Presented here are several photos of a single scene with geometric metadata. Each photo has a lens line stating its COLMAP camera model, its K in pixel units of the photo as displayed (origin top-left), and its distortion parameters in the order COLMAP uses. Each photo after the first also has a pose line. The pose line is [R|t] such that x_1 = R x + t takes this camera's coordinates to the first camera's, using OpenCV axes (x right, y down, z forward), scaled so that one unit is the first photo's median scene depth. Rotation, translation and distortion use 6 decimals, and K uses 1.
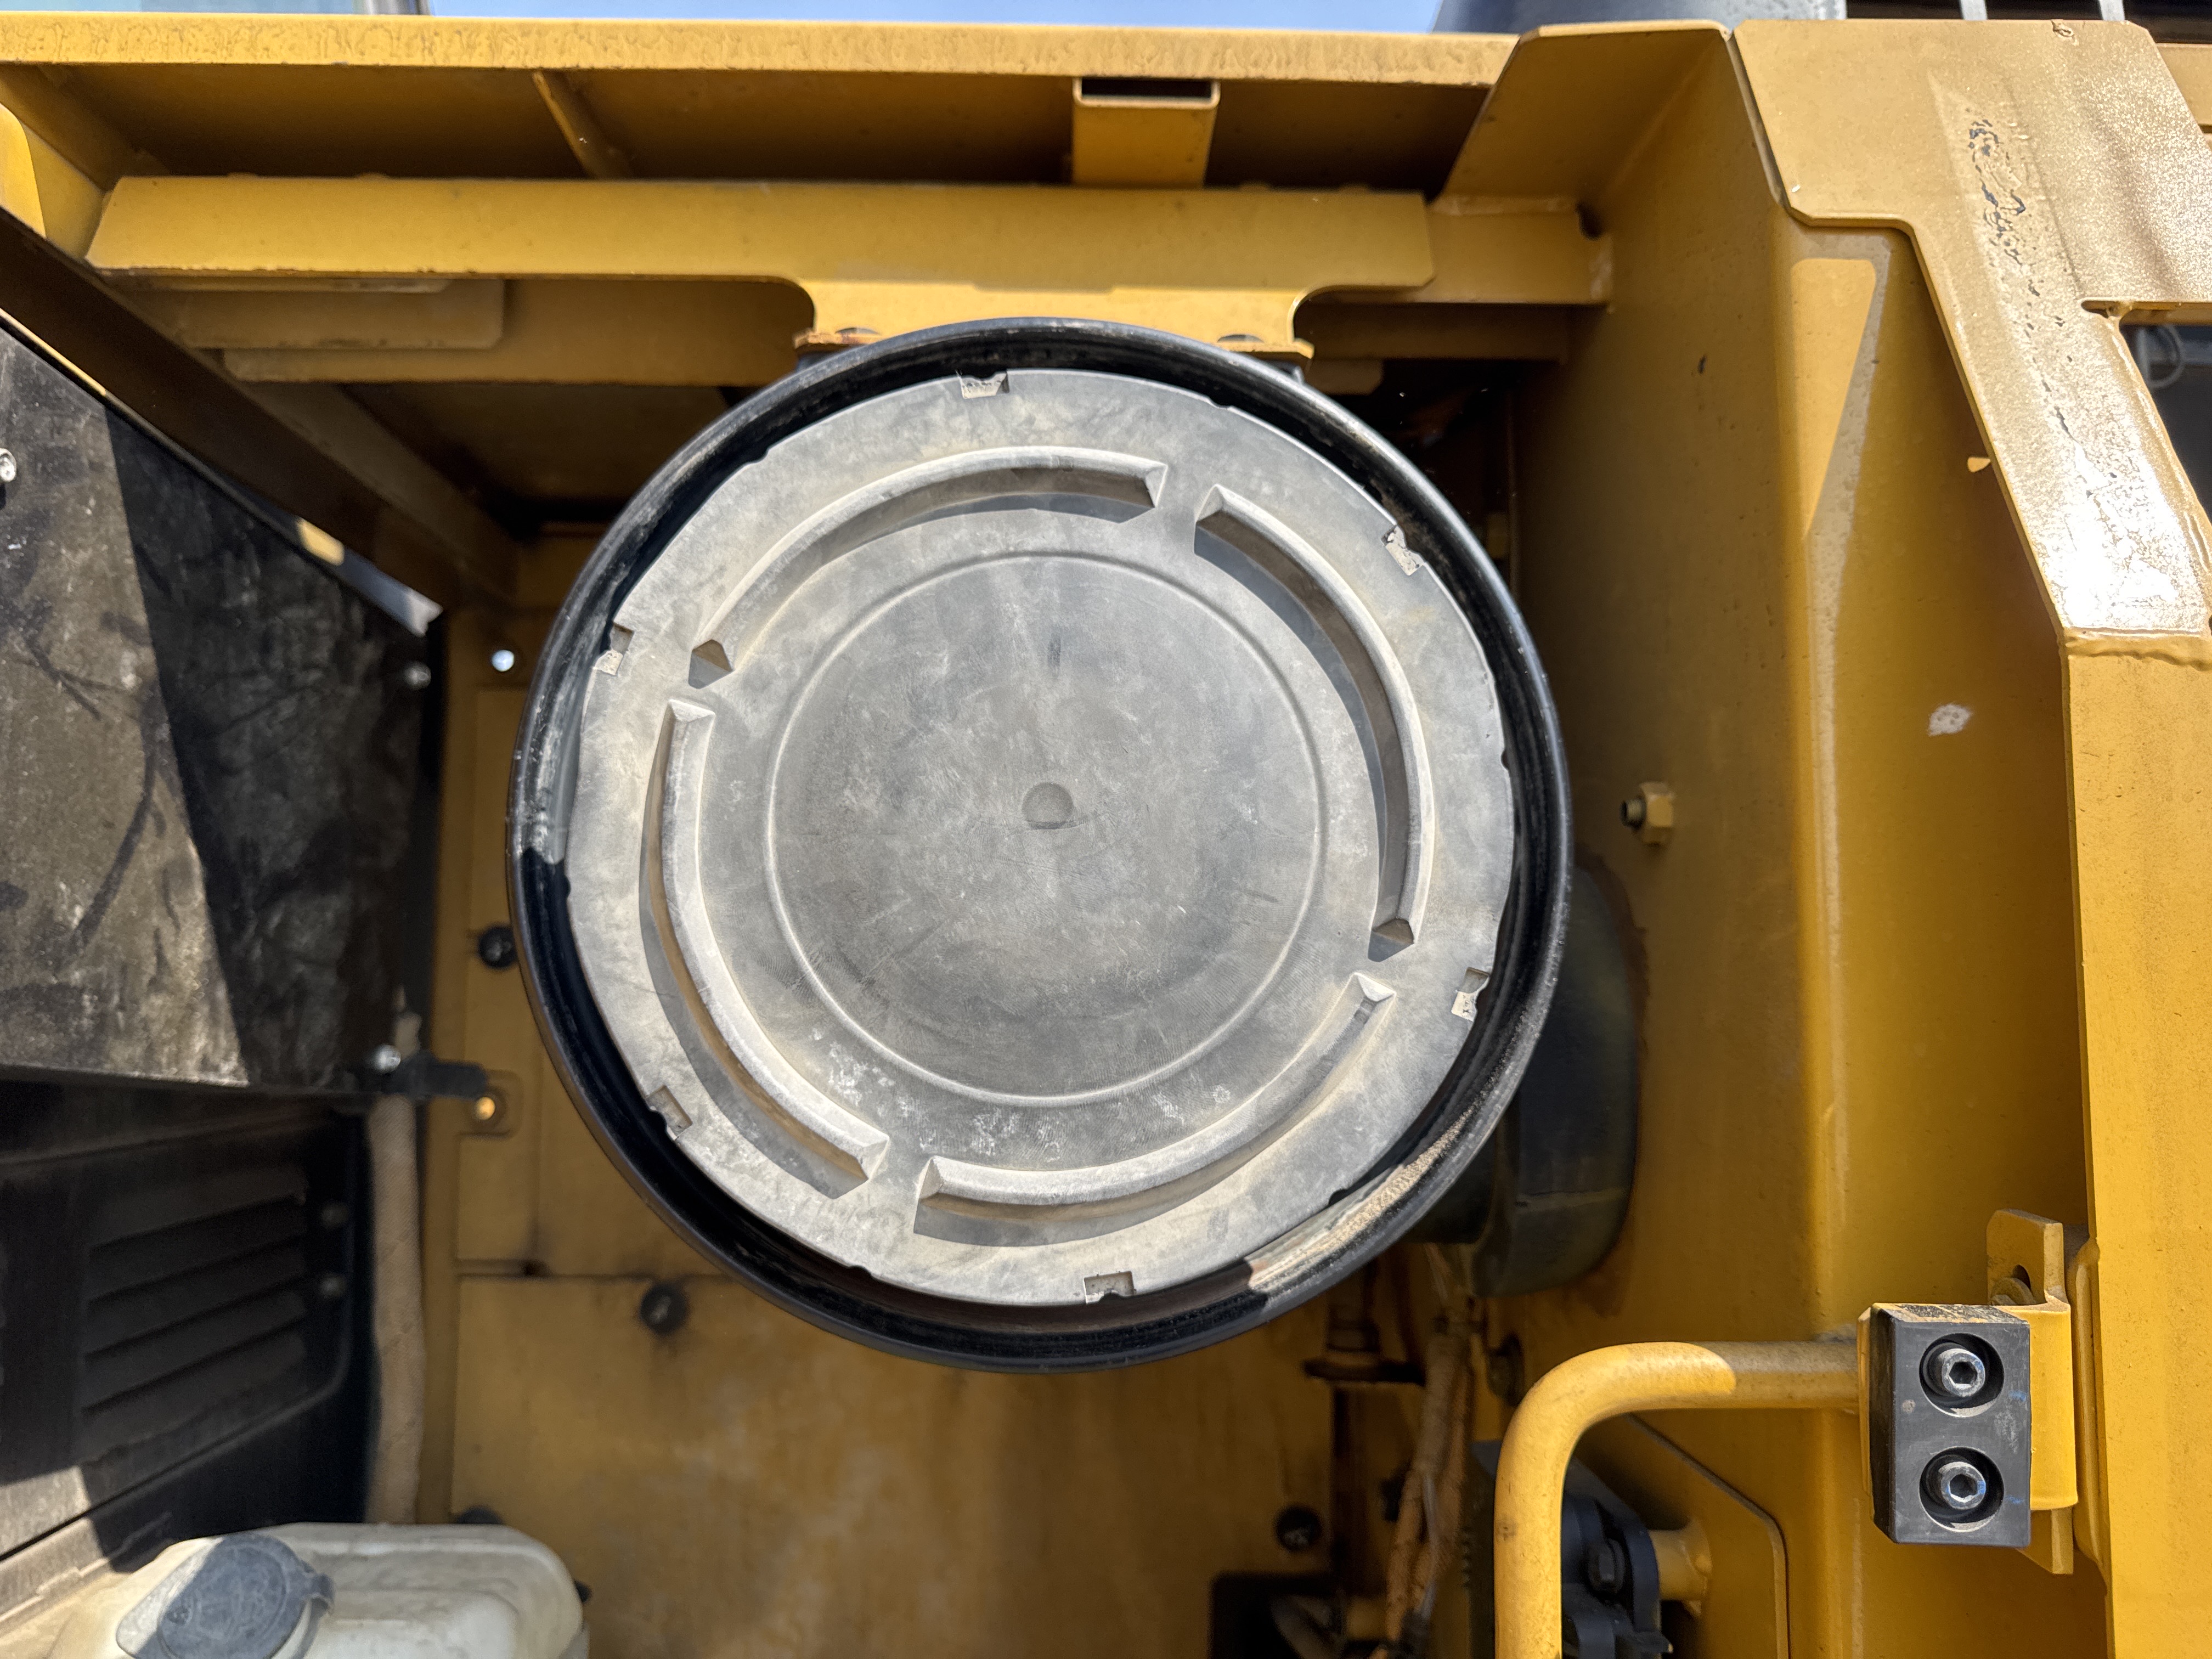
lens RADIAL K [[1610.8, 0, 1106.0], [0, 1610.8, 829.5], [0, 0, 1]] dist [-0.026294, -0.002103]
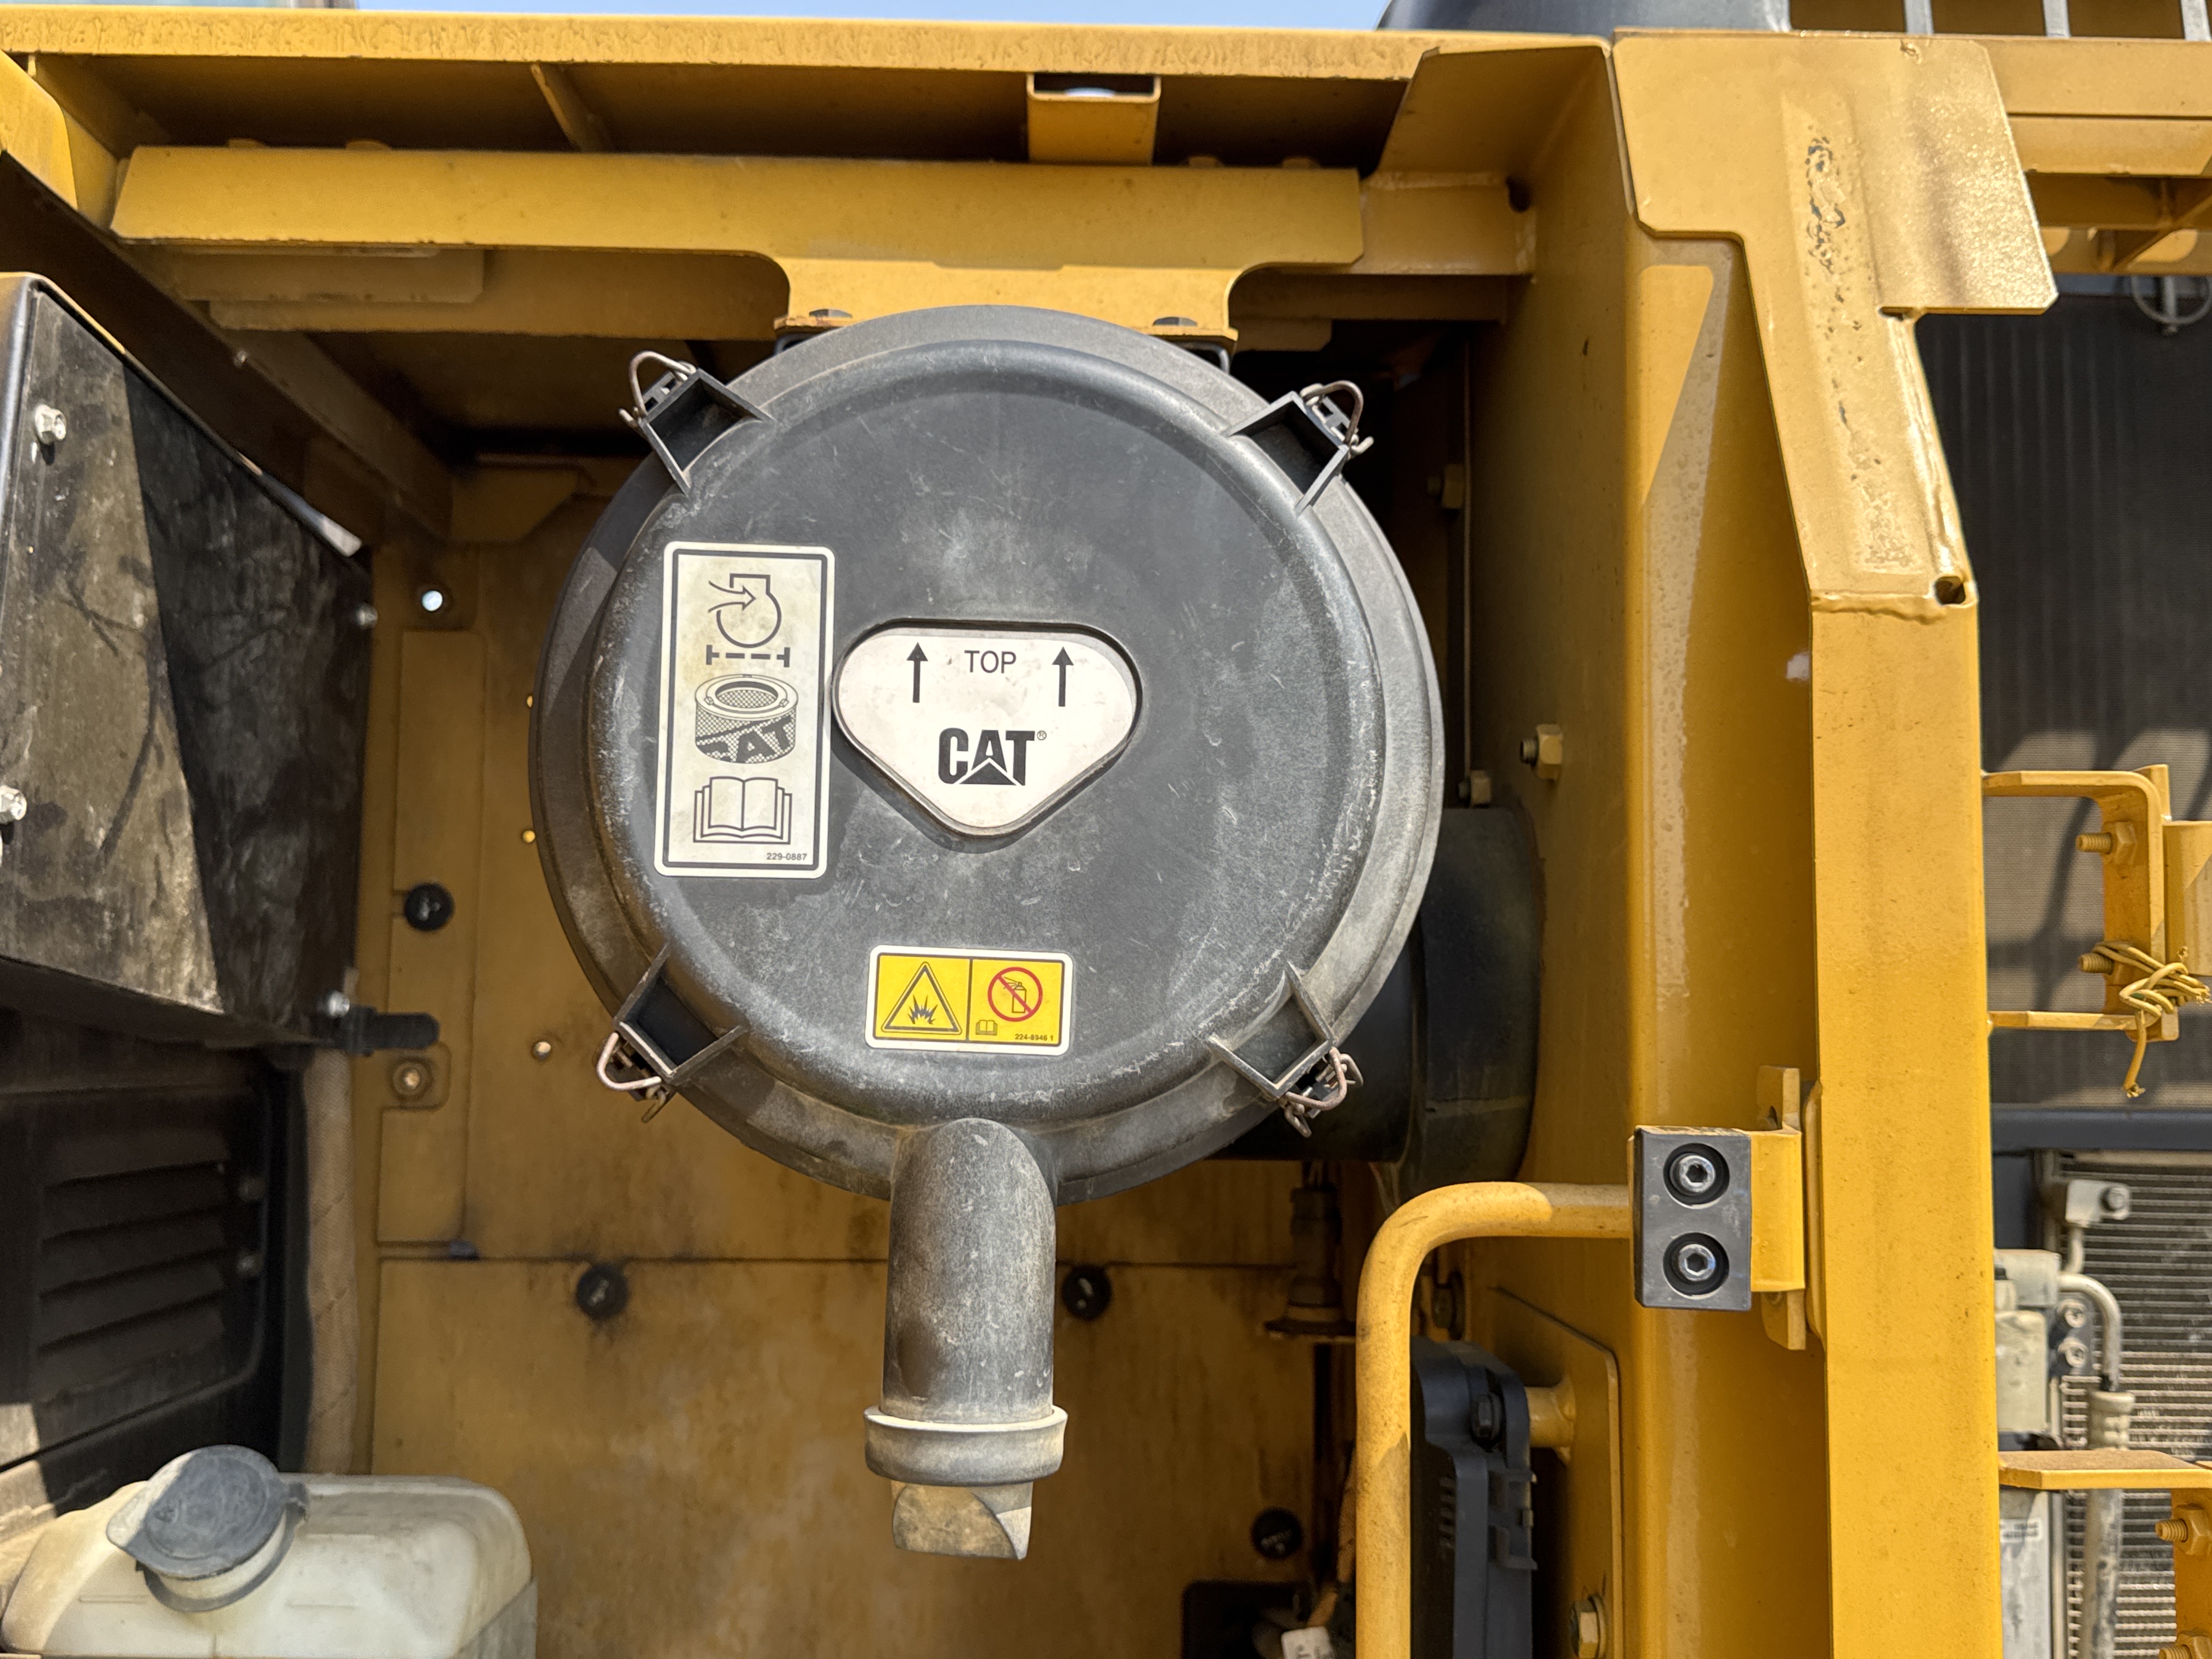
lens RADIAL K [[2075.7, 0, 1106.0], [0, 2075.7, 829.5], [0, 0, 1]] dist [0.097445, -0.274808]
pose [[0.999965, 0.007262, -0.004116, 0.041539], [-0.007240, 0.999959, 0.005374, 0.035947], [0.004154, -0.005344, 0.999977, -0.411361]]
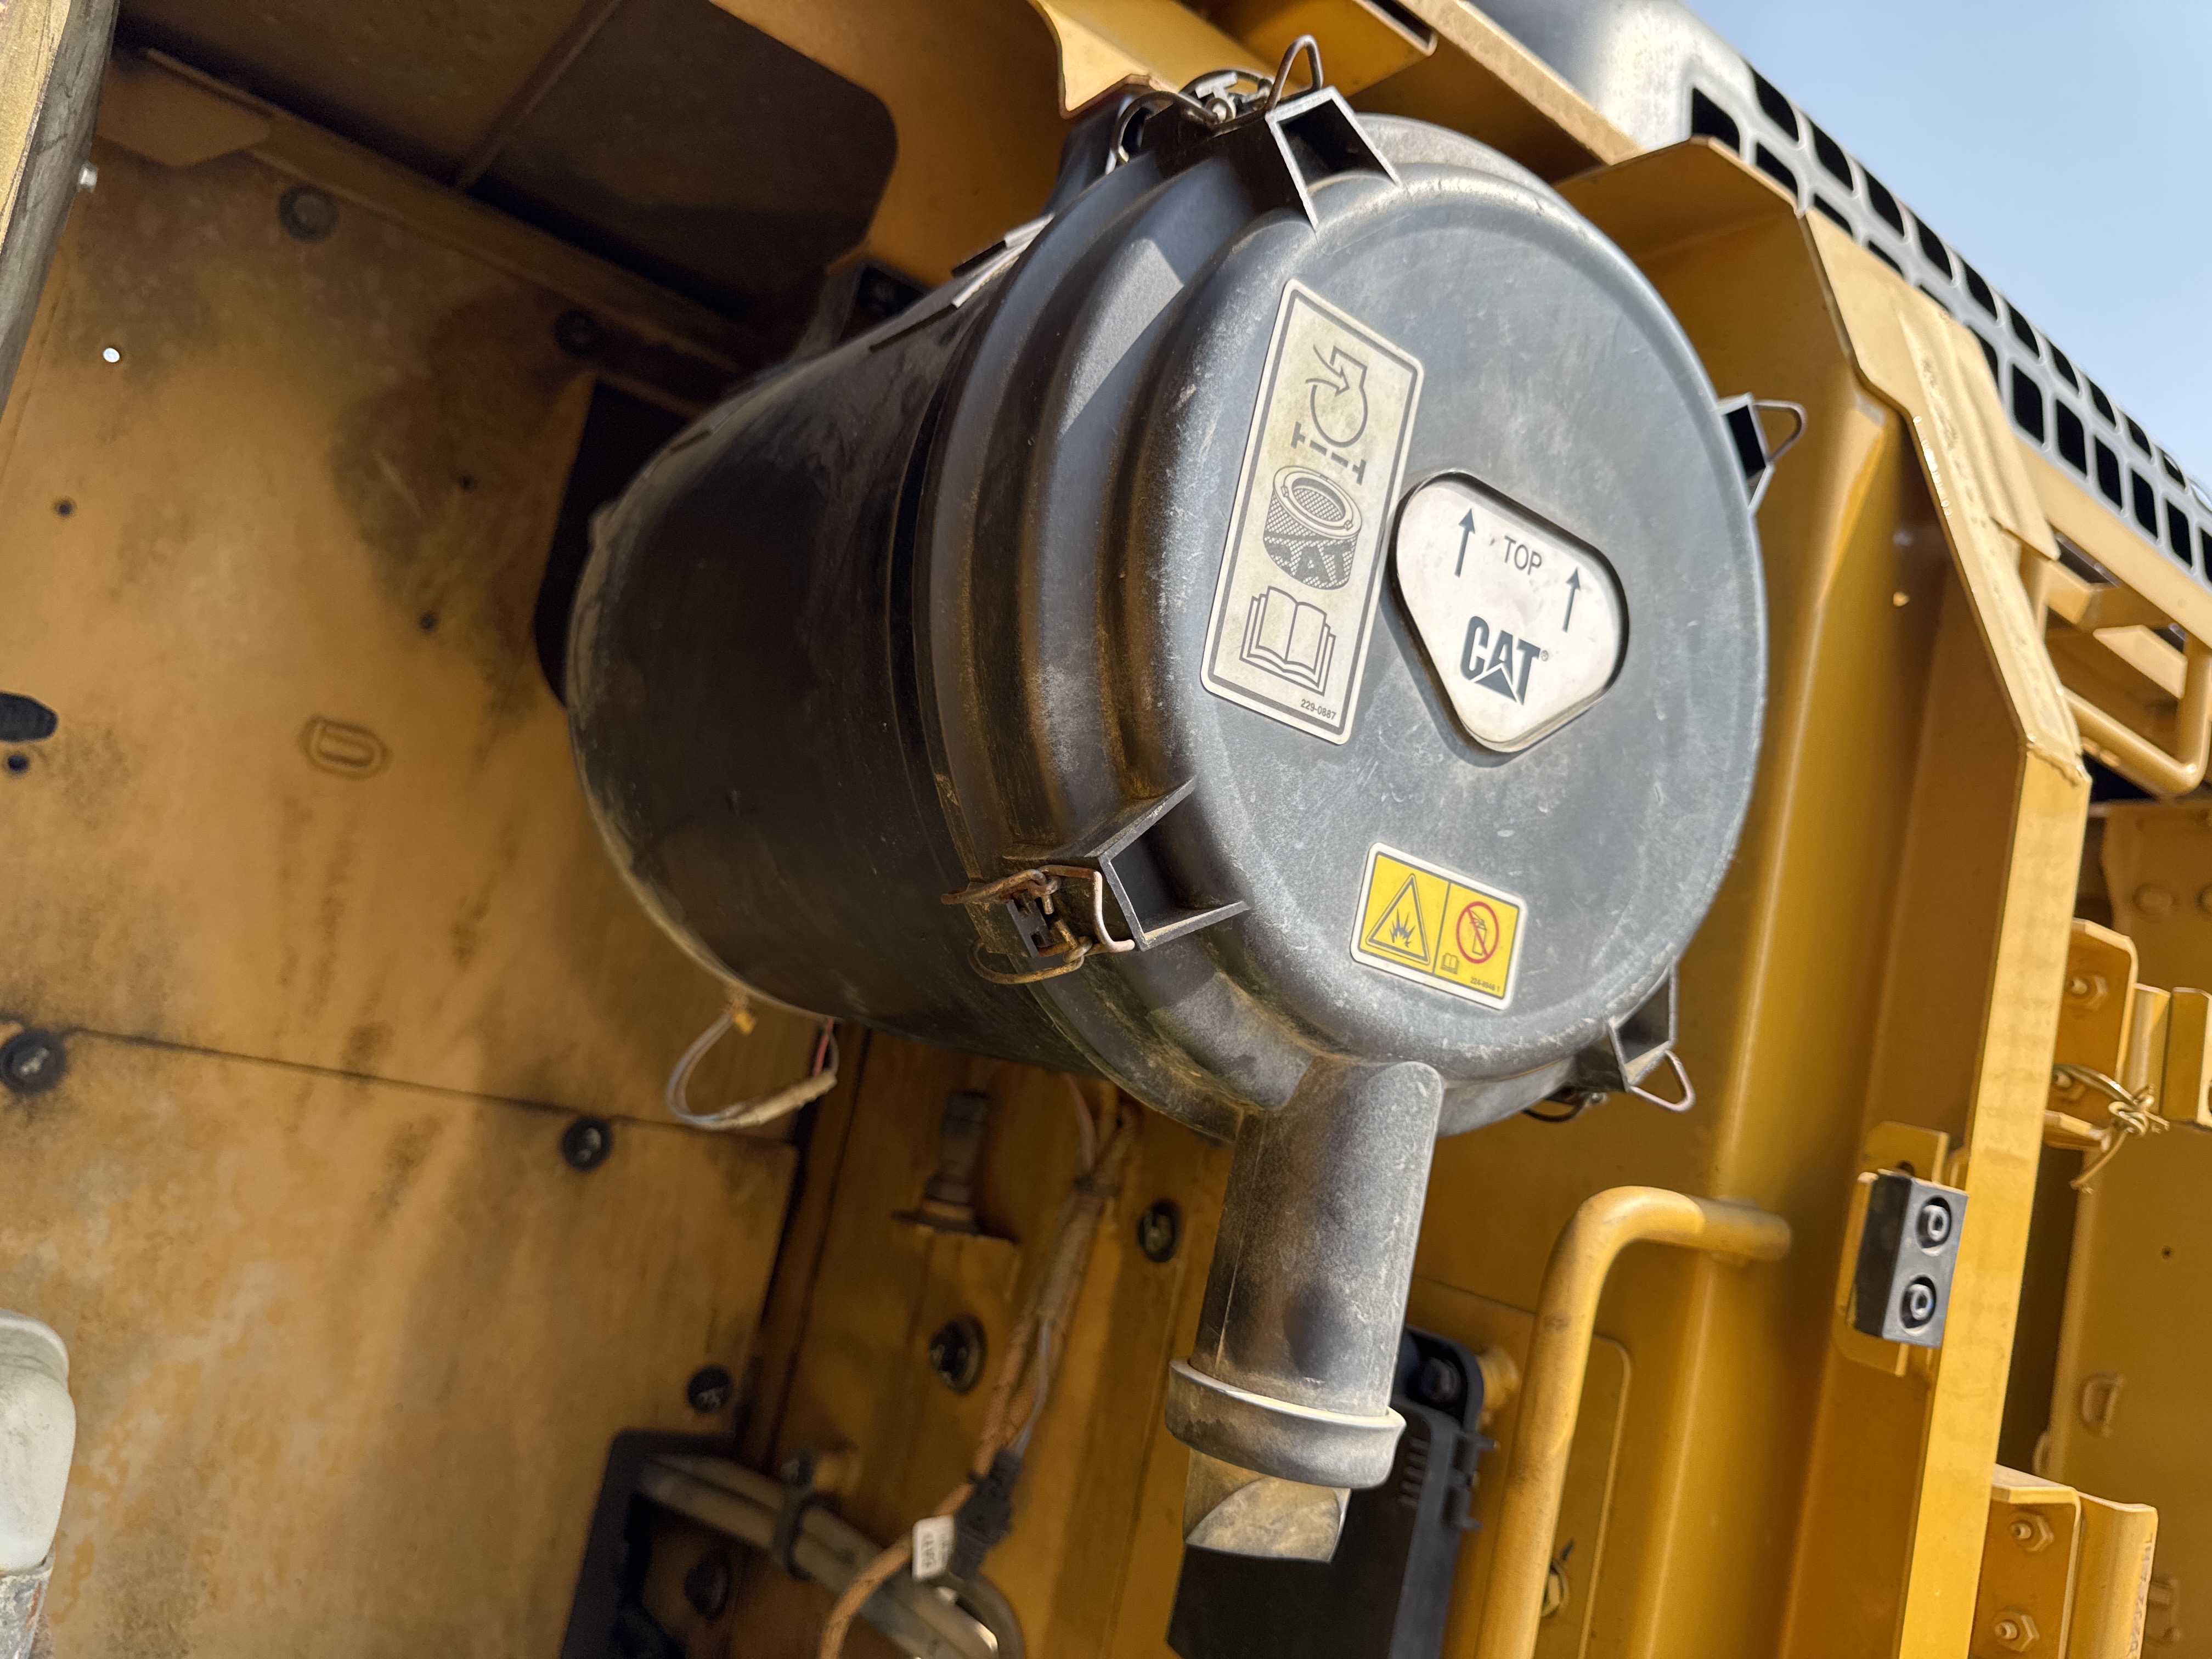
lens RADIAL K [[1604.2, 0, 1106.0], [0, 1604.2, 829.5], [0, 0, 1]] dist [0.045440, -0.093100]
pose [[0.817102, 0.243850, 0.522381, -0.532330], [-0.261310, 0.964365, -0.041433, 0.155059], [-0.513869, -0.102648, 0.851705, 0.125409]]
